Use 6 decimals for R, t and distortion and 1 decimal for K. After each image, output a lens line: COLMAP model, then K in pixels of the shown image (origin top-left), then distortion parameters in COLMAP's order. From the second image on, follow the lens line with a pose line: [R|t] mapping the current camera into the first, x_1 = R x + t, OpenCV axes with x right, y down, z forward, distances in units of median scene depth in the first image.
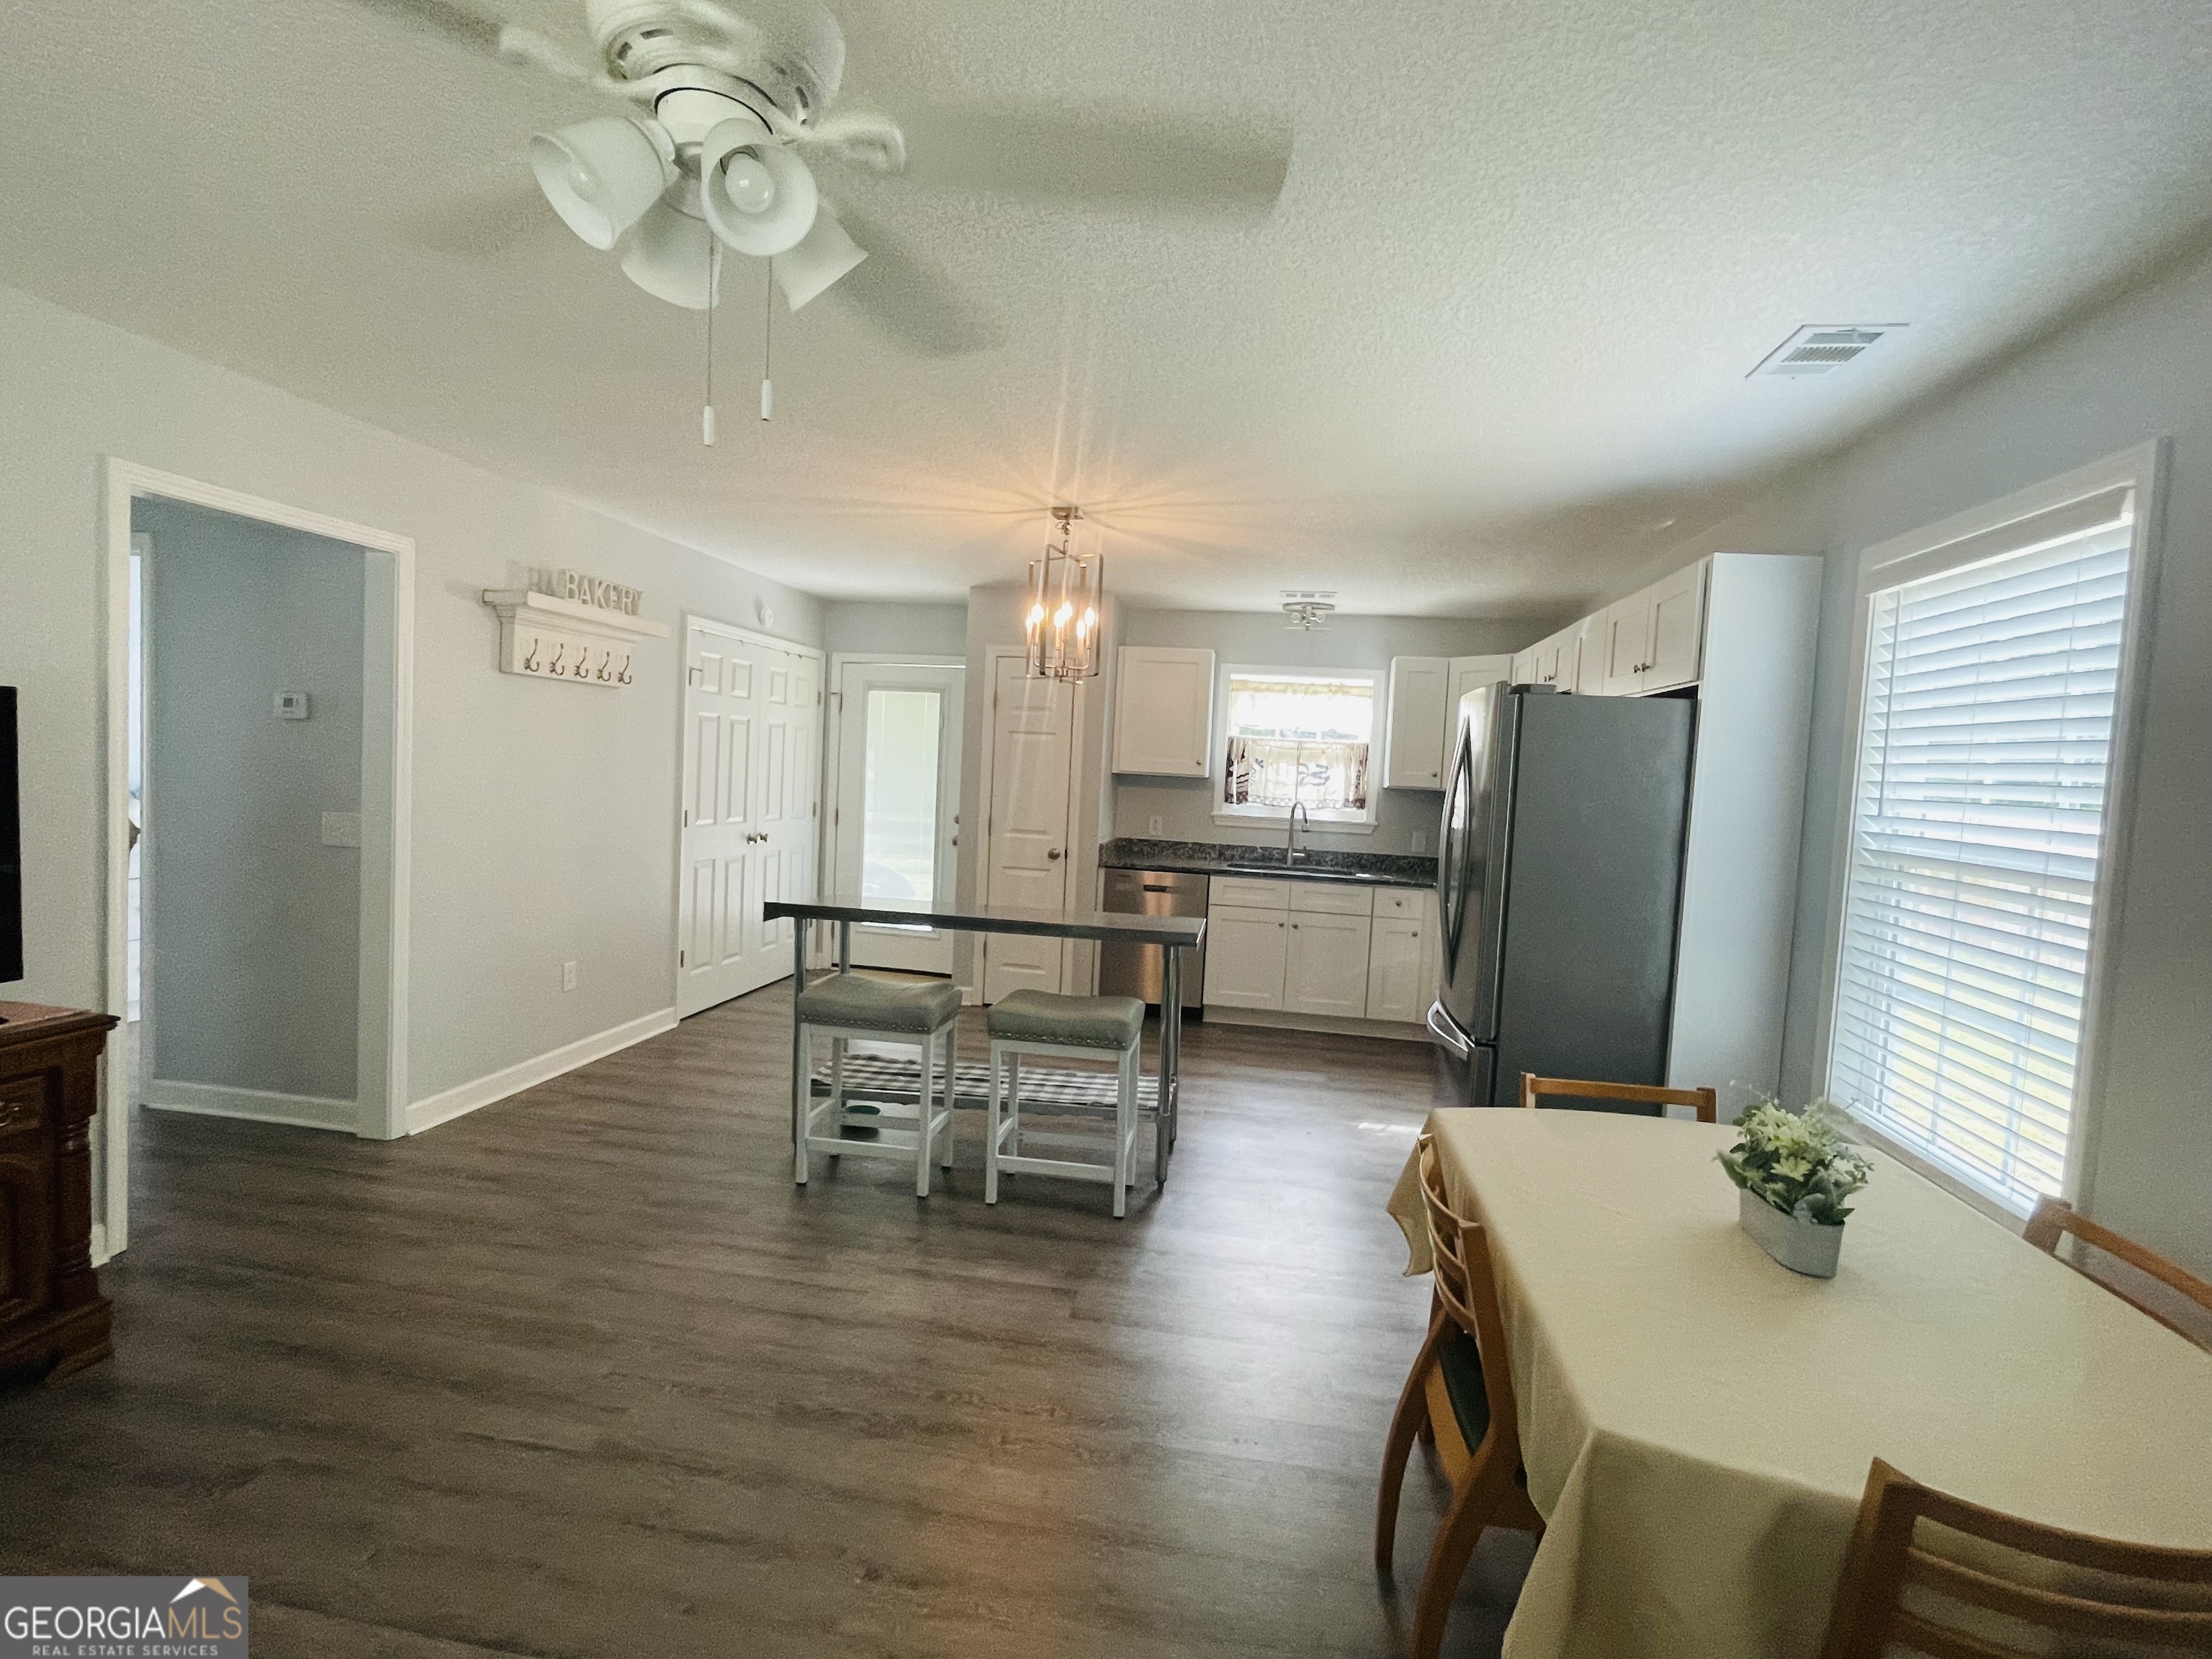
lens RADIAL K [[1076.2, 0, 1106.0], [0, 1076.2, 829.5], [0, 0, 1]] dist [-0.002580, 0.000790]
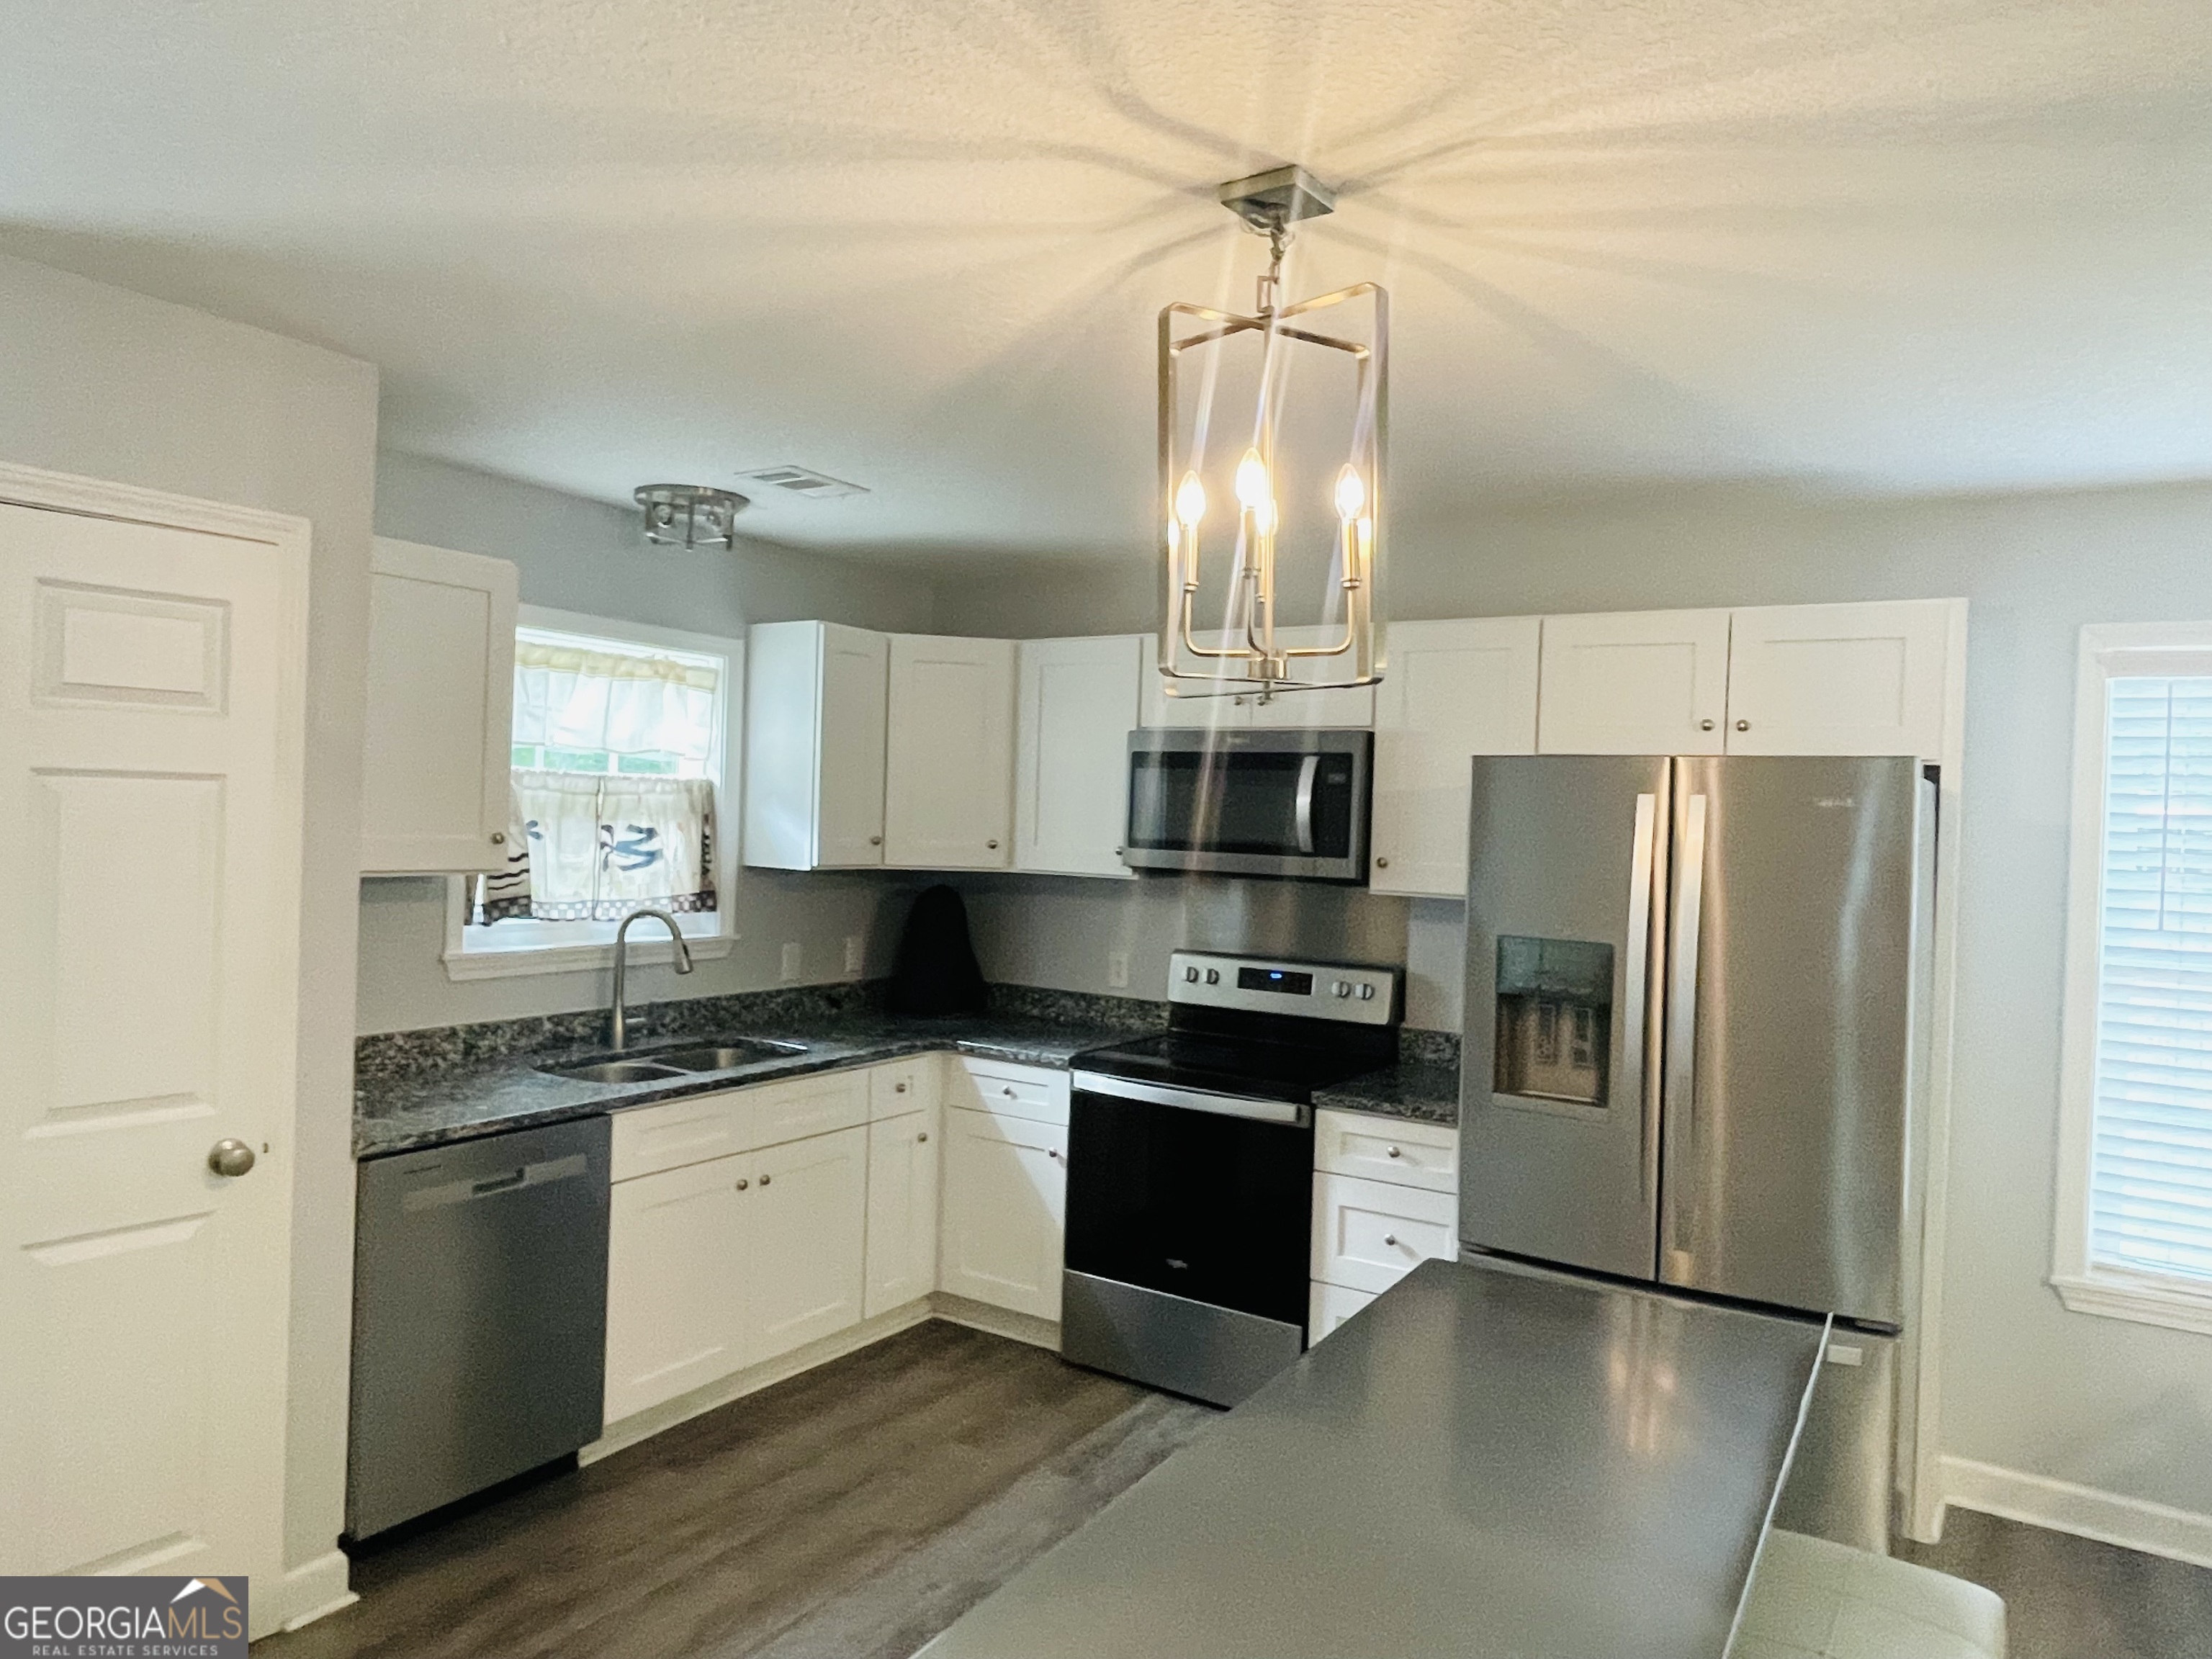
lens RADIAL K [[1432.1, 0, 1095.5], [0, 1432.1, 824.7], [0, 0, 1]] dist [-0.004052, -0.000396]
pose [[0.398417, -0.043568, 0.916169, -0.500057], [0.039118, 0.998769, 0.030485, -0.118729], [-0.916370, 0.023693, 0.399631, 0.915672]]
